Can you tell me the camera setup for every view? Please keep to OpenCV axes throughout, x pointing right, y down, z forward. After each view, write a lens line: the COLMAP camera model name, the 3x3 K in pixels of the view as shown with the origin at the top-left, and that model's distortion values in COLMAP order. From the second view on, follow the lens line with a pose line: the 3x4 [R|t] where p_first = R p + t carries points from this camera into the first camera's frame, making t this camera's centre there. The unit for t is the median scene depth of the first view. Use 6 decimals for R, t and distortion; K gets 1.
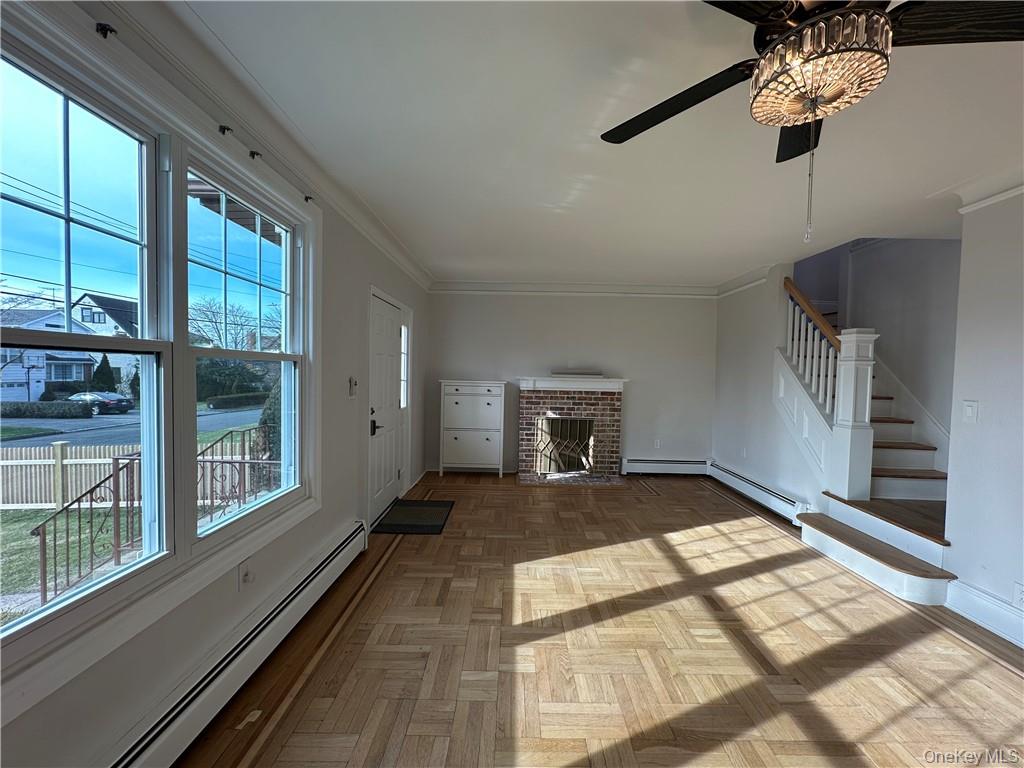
lens RADIAL K [[411.0, 0, 512.9], [0, 411.0, 386.0], [0, 0, 1]] dist [-0.004505, 0.001256]
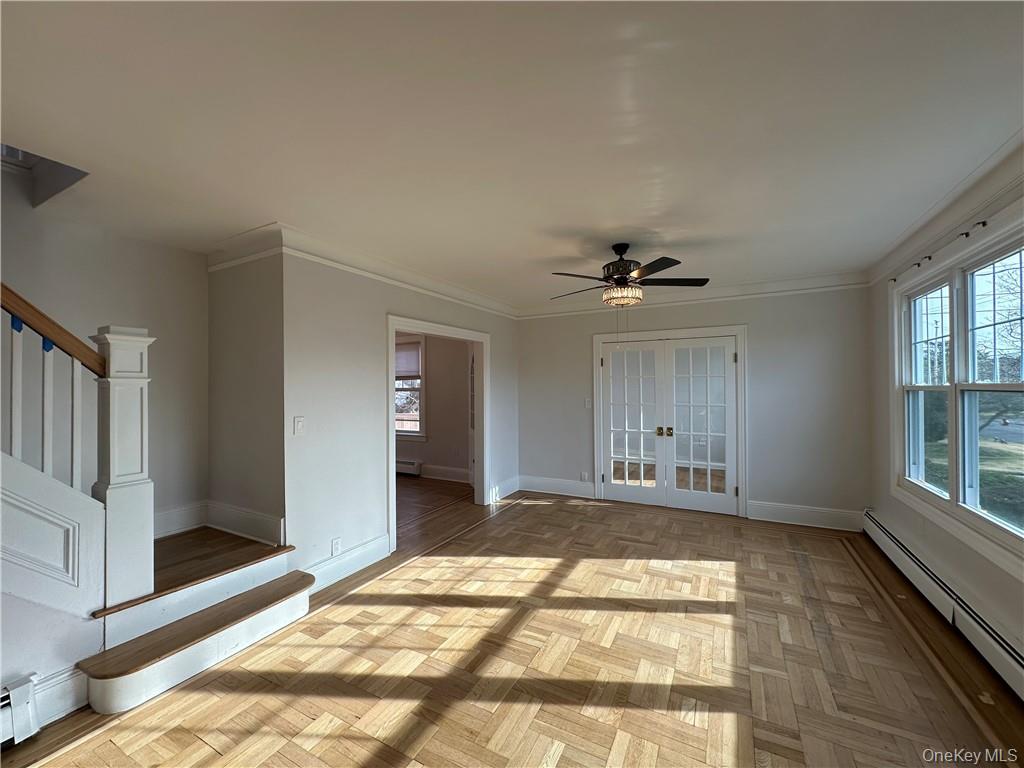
lens RADIAL K [[411.0, 0, 517.7], [0, 411.0, 382.3], [0, 0, 1]] dist [-0.004505, 0.001256]
pose [[-0.890322, -0.007671, 0.455266, 0.019792], [0.005410, 0.999609, 0.027421, -0.091319], [-0.455299, 0.026876, -0.889933, 1.816297]]
